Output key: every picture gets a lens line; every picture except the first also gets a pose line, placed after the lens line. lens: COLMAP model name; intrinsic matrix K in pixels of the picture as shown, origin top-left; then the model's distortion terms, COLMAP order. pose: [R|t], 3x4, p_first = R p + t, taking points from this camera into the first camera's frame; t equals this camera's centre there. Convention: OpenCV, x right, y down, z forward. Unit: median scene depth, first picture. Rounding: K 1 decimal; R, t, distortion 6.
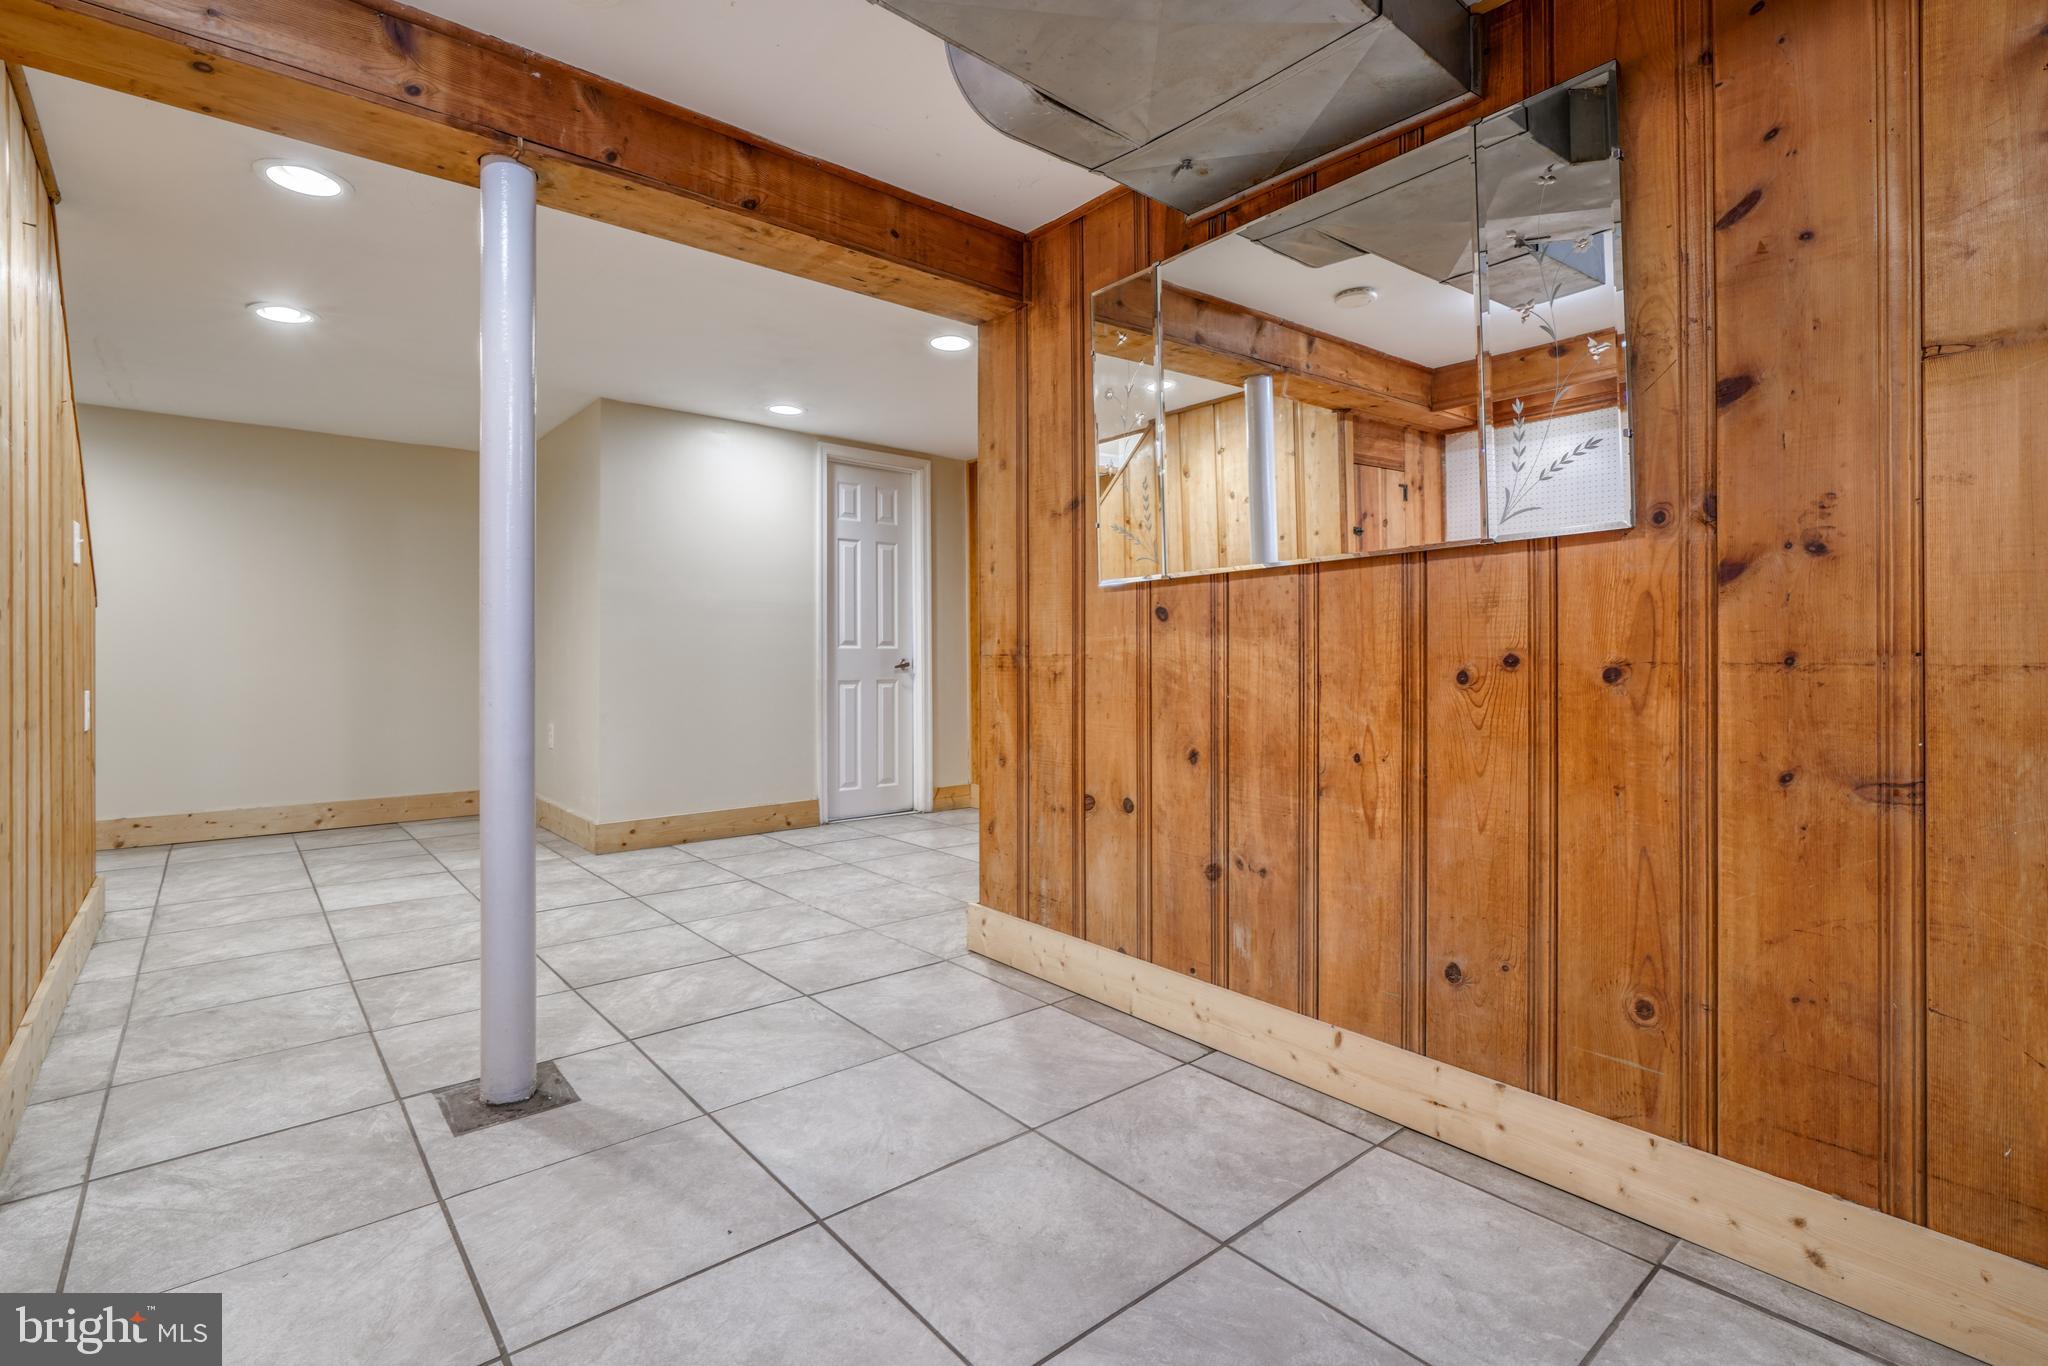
lens RADIAL K [[936.2, 0, 1021.5], [0, 936.2, 664.1], [0, 0, 1]] dist [-0.011329, 0.004024]
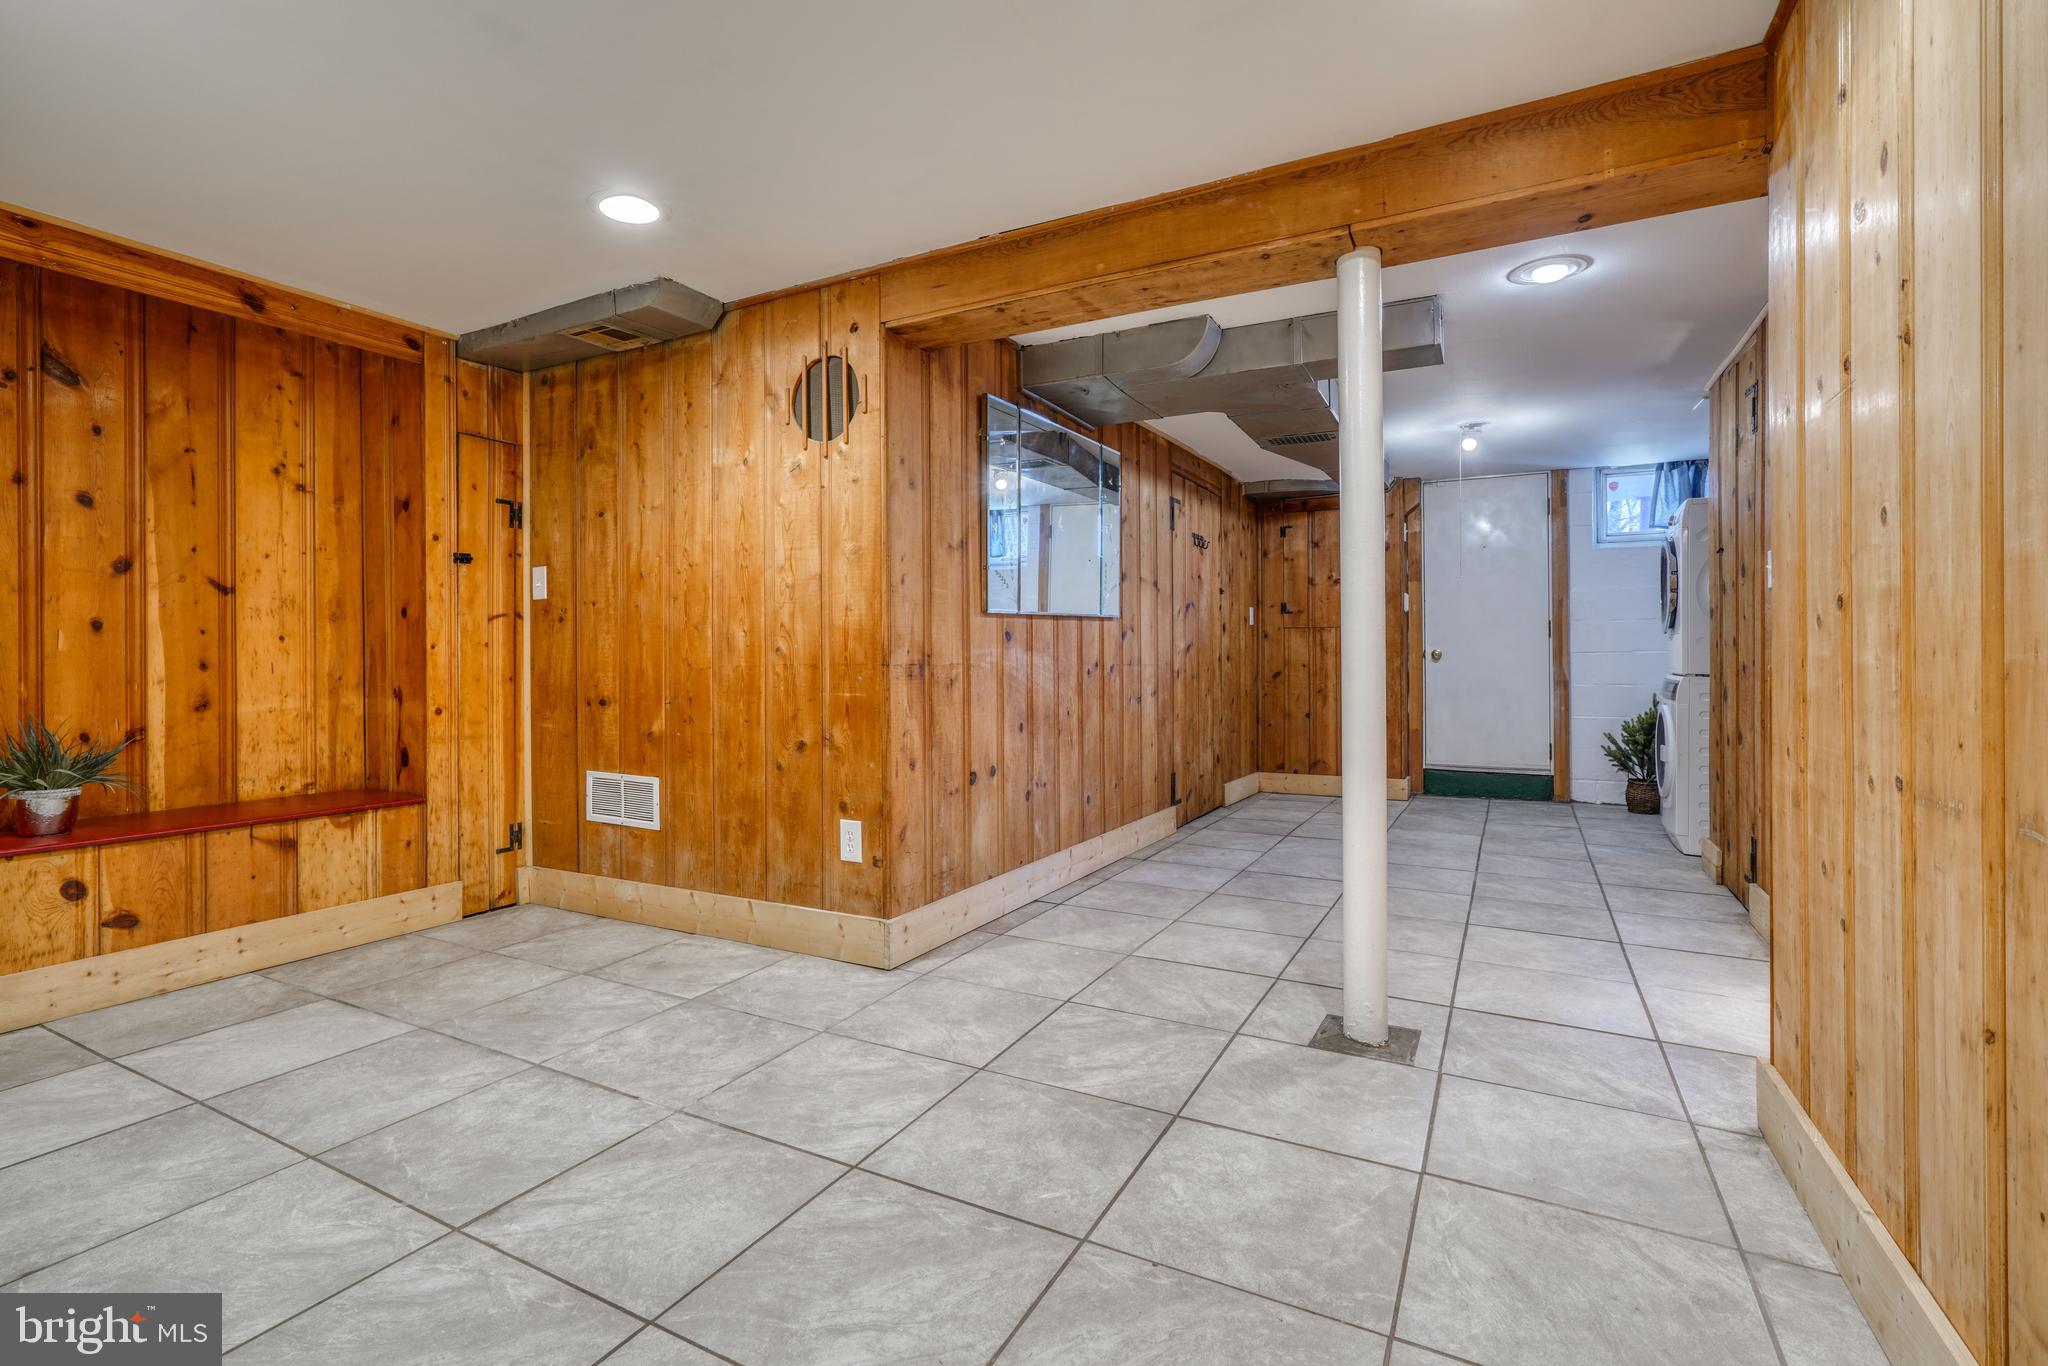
lens RADIAL K [[936.2, 0, 992.1], [0, 936.2, 656.9], [0, 0, 1]] dist [-0.011329, 0.004024]
pose [[-0.341004, 0.001403, 0.940061, -1.273692], [0.010988, 0.999937, 0.002493, -0.024527], [-0.939998, 0.011180, -0.340998, 1.561871]]
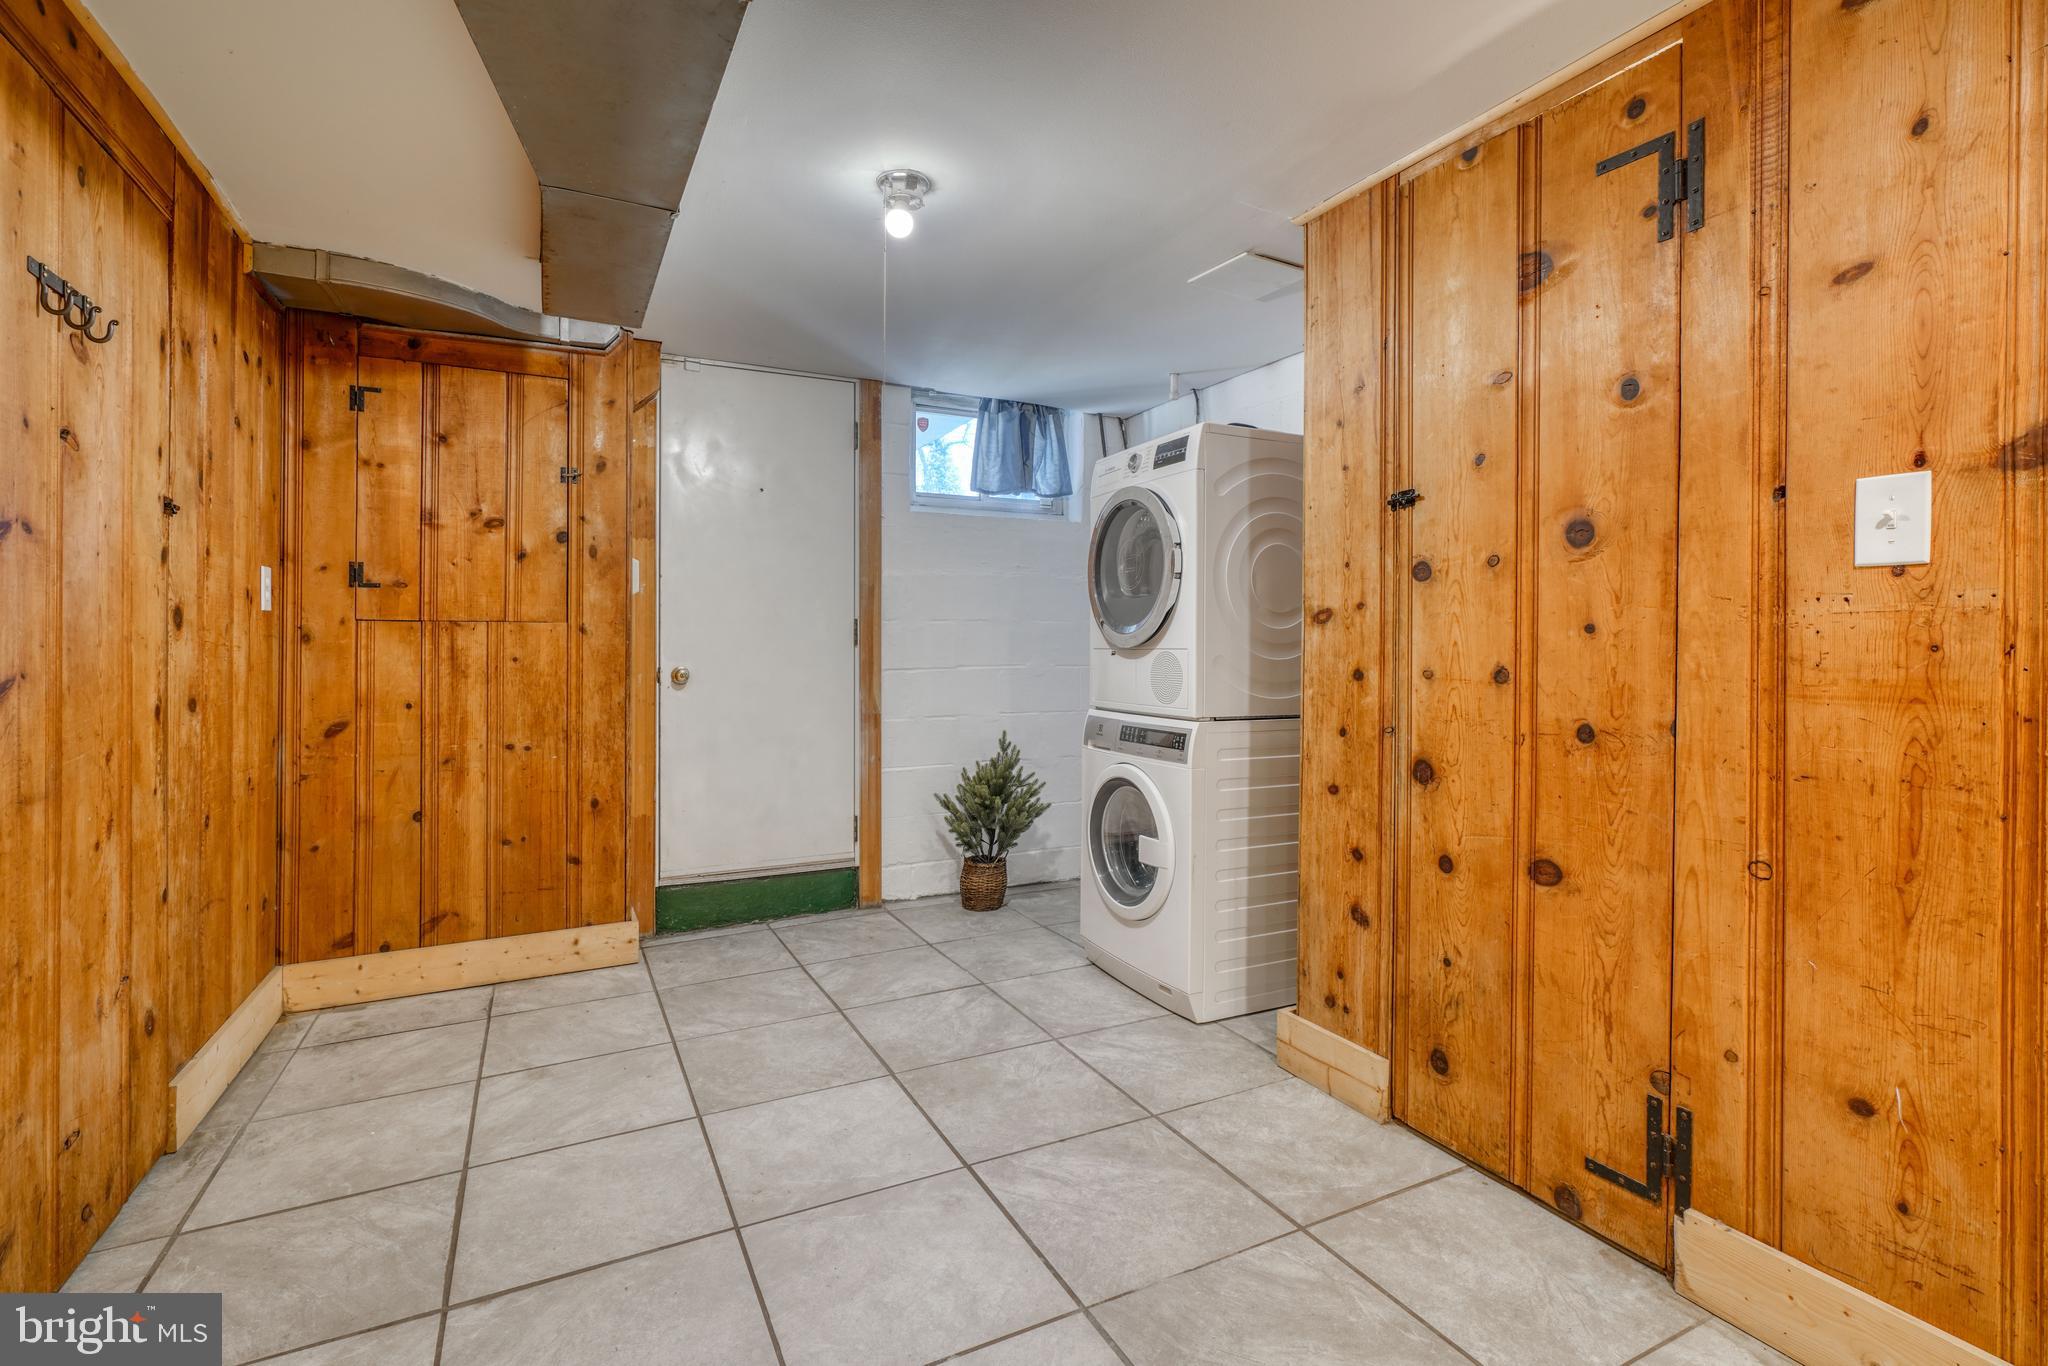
lens RADIAL K [[936.2, 0, 1011.7], [0, 936.2, 633.8], [0, 0, 1]] dist [-0.011329, 0.004024]
pose [[-0.970117, 0.007310, 0.242529, -0.016168], [0.006250, 0.999967, -0.005142, -0.066194], [-0.242558, -0.003472, -0.970131, 0.722937]]
